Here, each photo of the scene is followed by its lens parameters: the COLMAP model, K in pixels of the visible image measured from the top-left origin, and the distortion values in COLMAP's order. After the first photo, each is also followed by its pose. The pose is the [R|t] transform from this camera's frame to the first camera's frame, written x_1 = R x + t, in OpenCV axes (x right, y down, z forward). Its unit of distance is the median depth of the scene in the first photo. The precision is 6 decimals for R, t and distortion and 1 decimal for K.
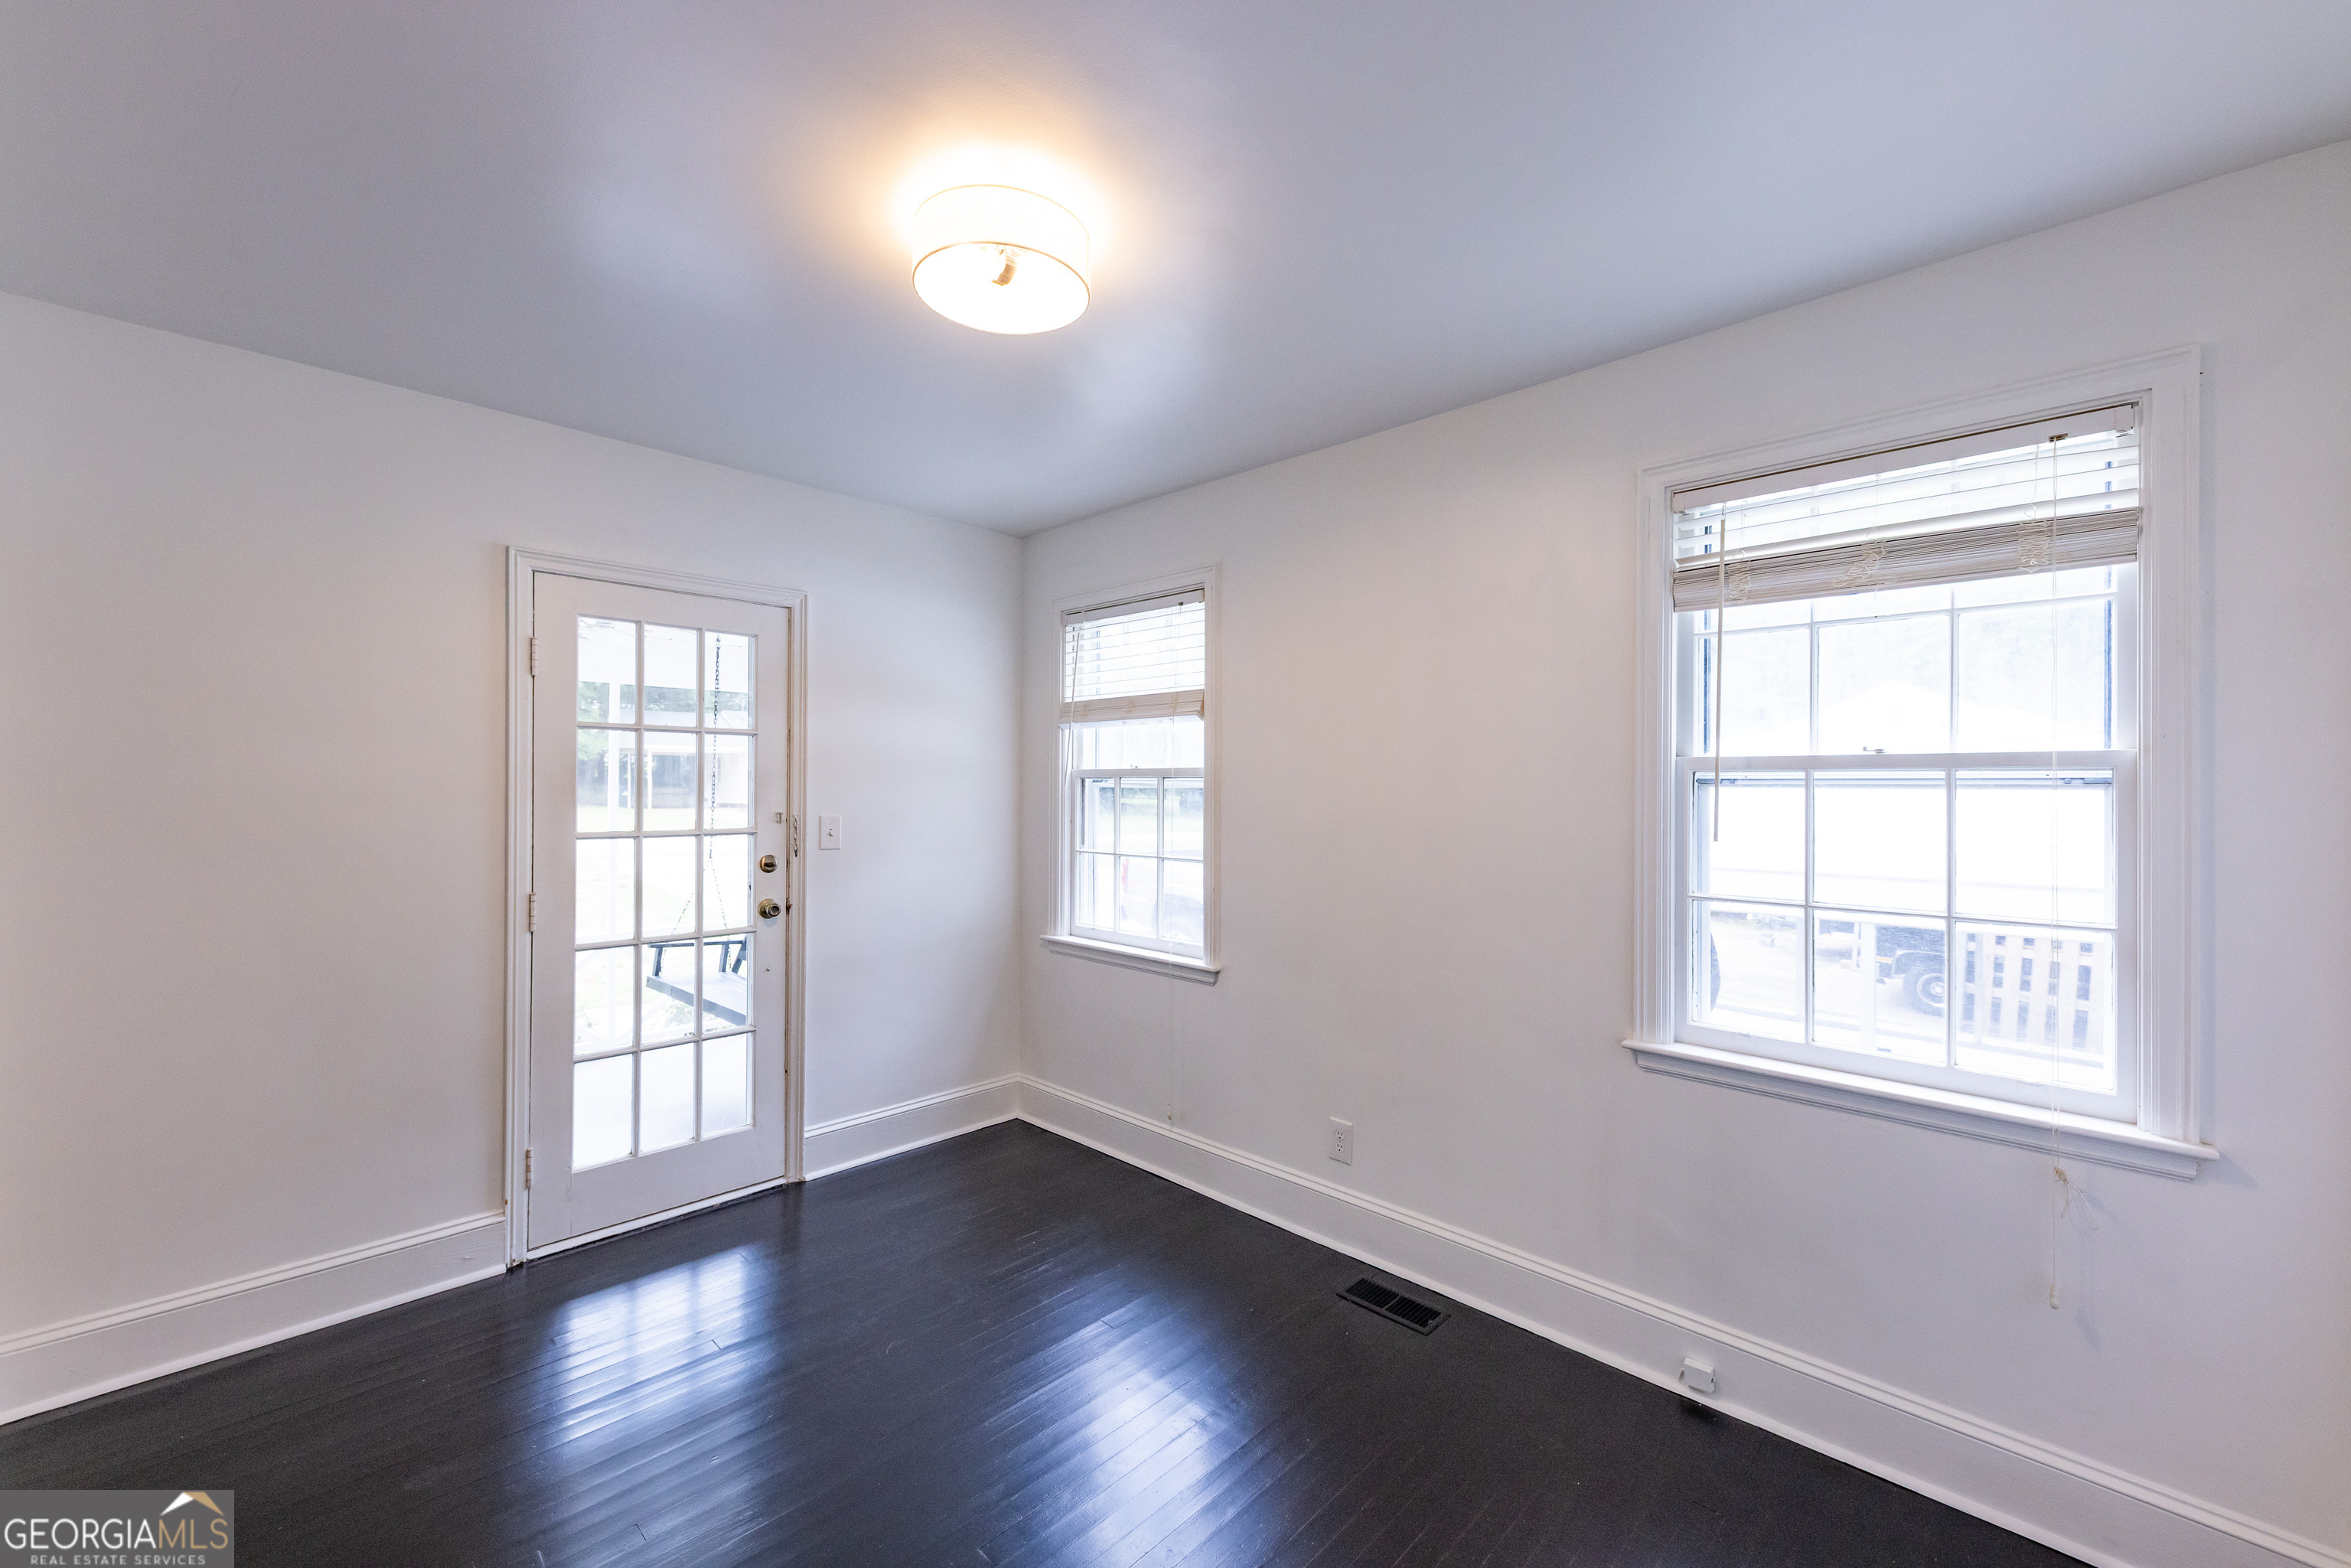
lens RADIAL K [[939.4, 0, 1175.5], [0, 939.4, 784.0], [0, 0, 1]] dist [-0.000615, -0.000126]
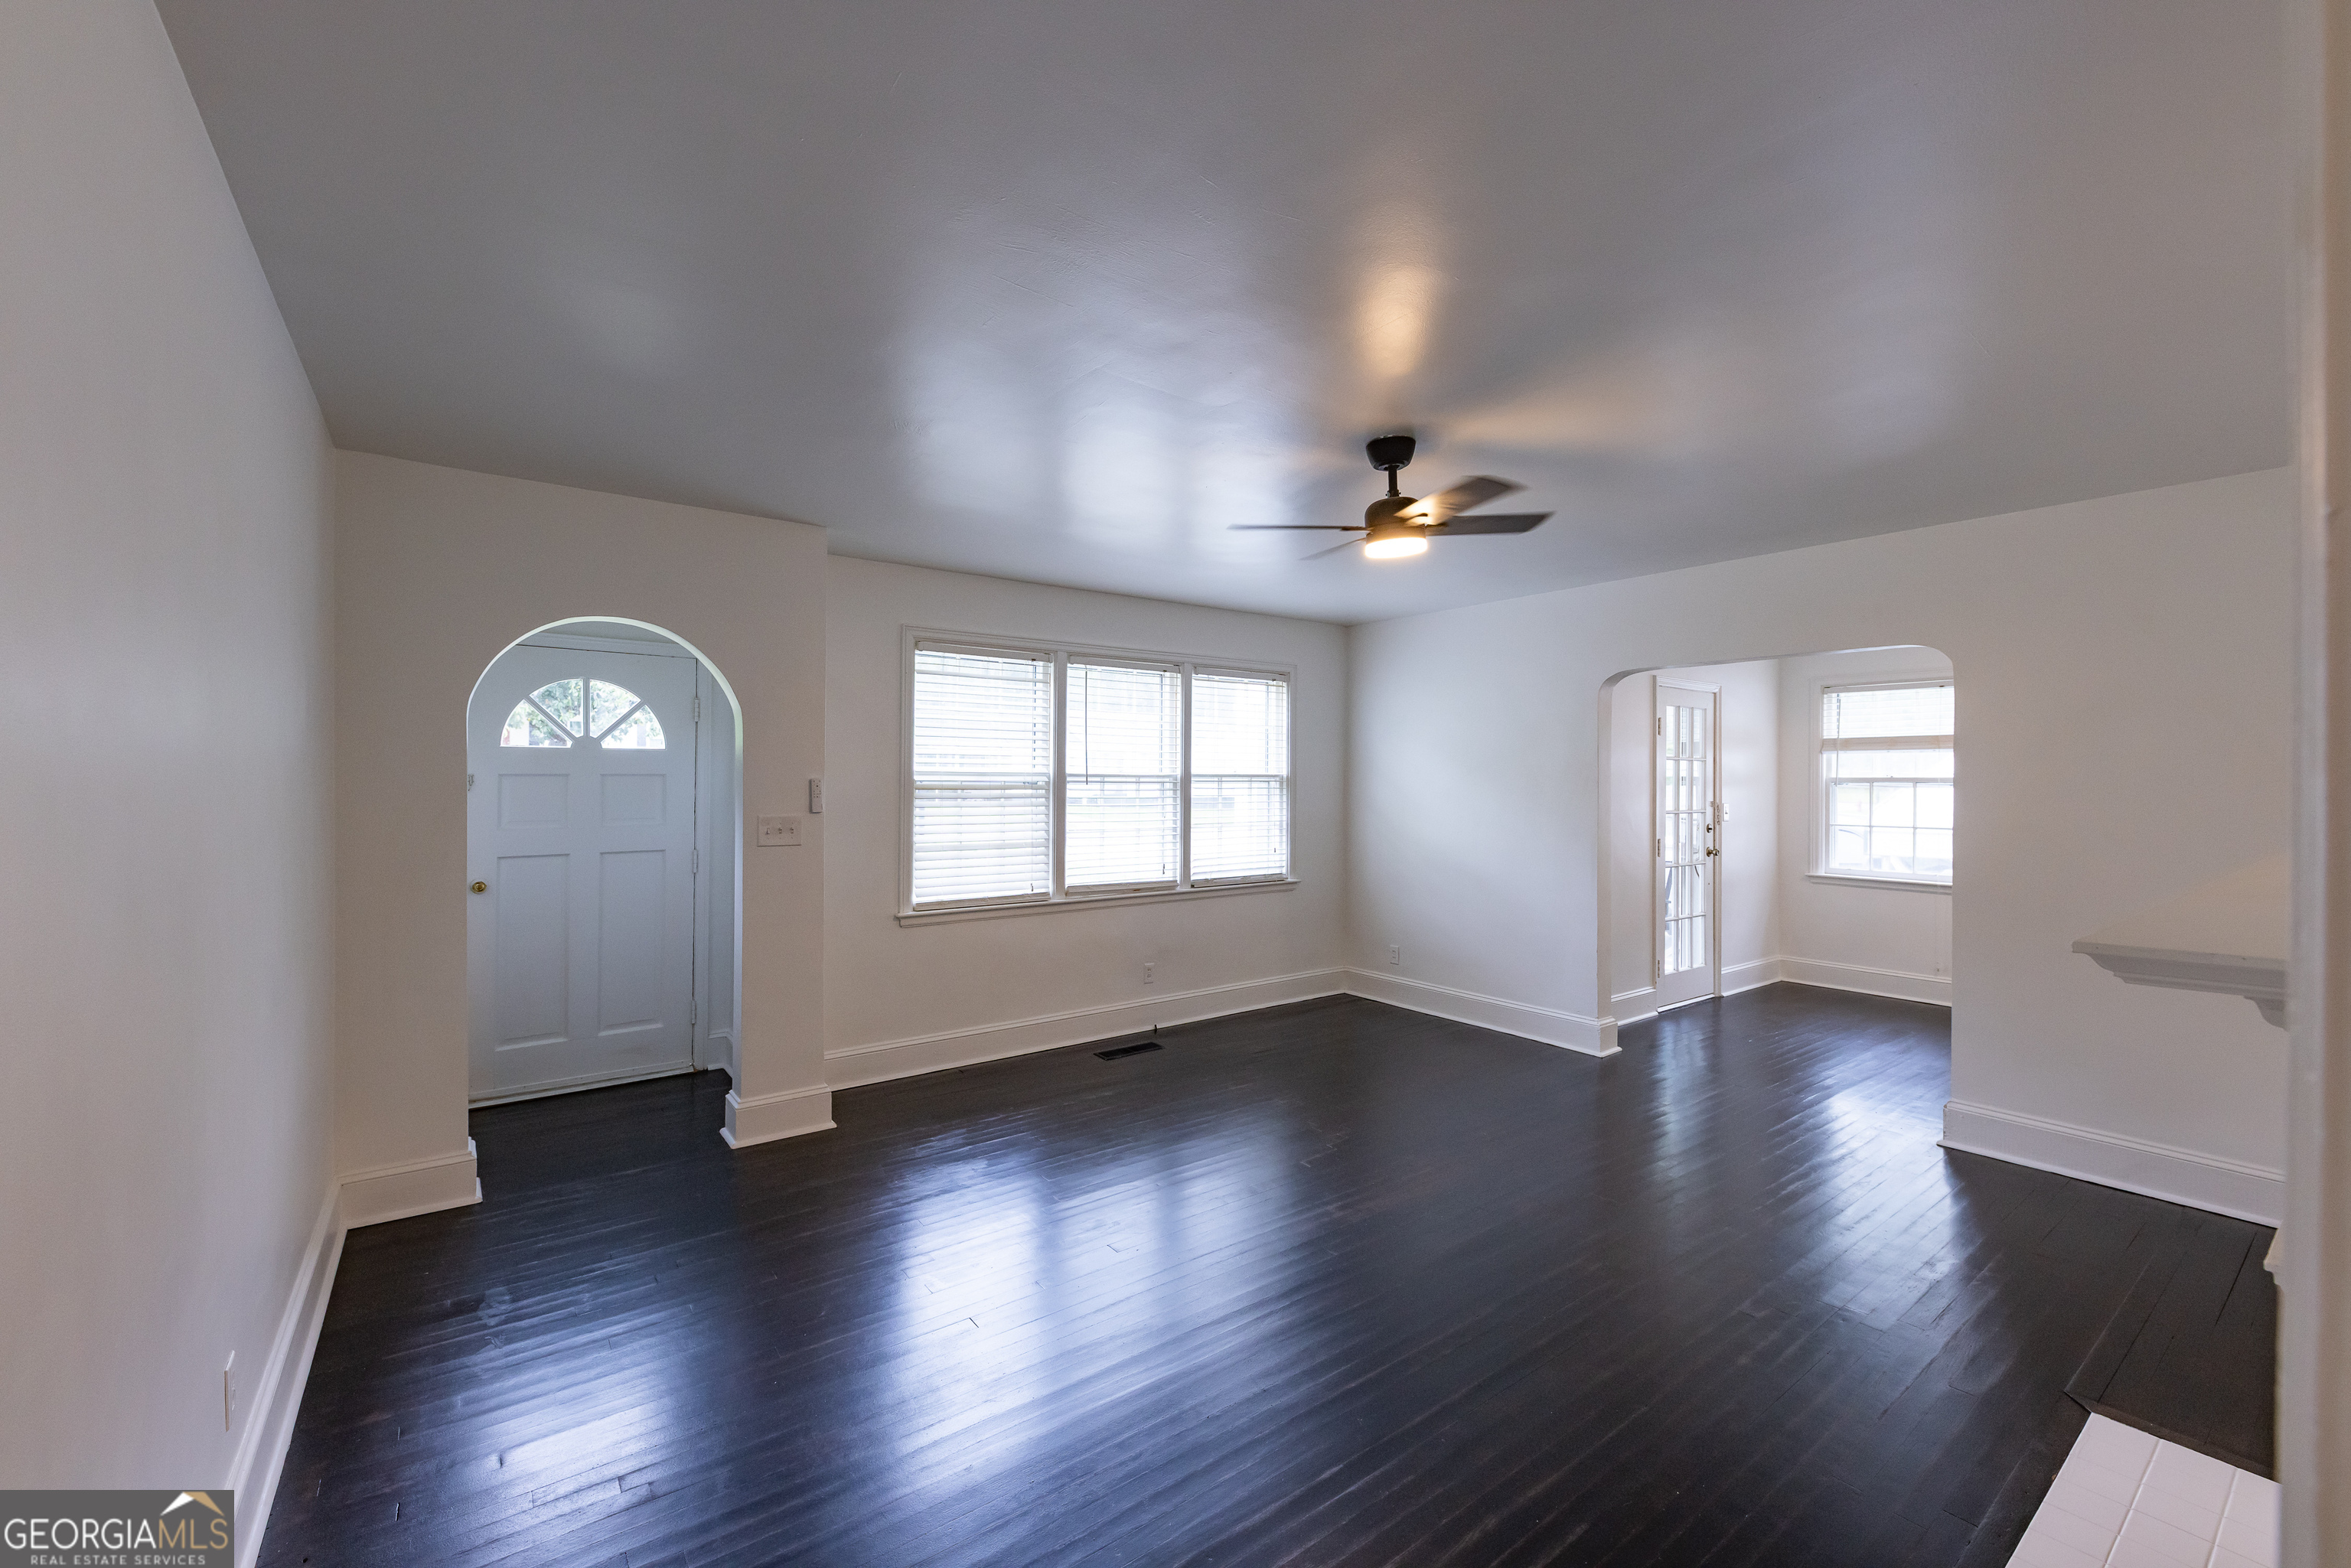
lens RADIAL K [[939.4, 0, 1175.5], [0, 939.4, 784.0], [0, 0, 1]] dist [-0.000615, -0.000126]
pose [[0.986695, 0.001836, -0.162574, -1.107573], [-0.001033, 0.999987, 0.005025, -0.012397], [0.162581, -0.004790, 0.986684, -0.979773]]
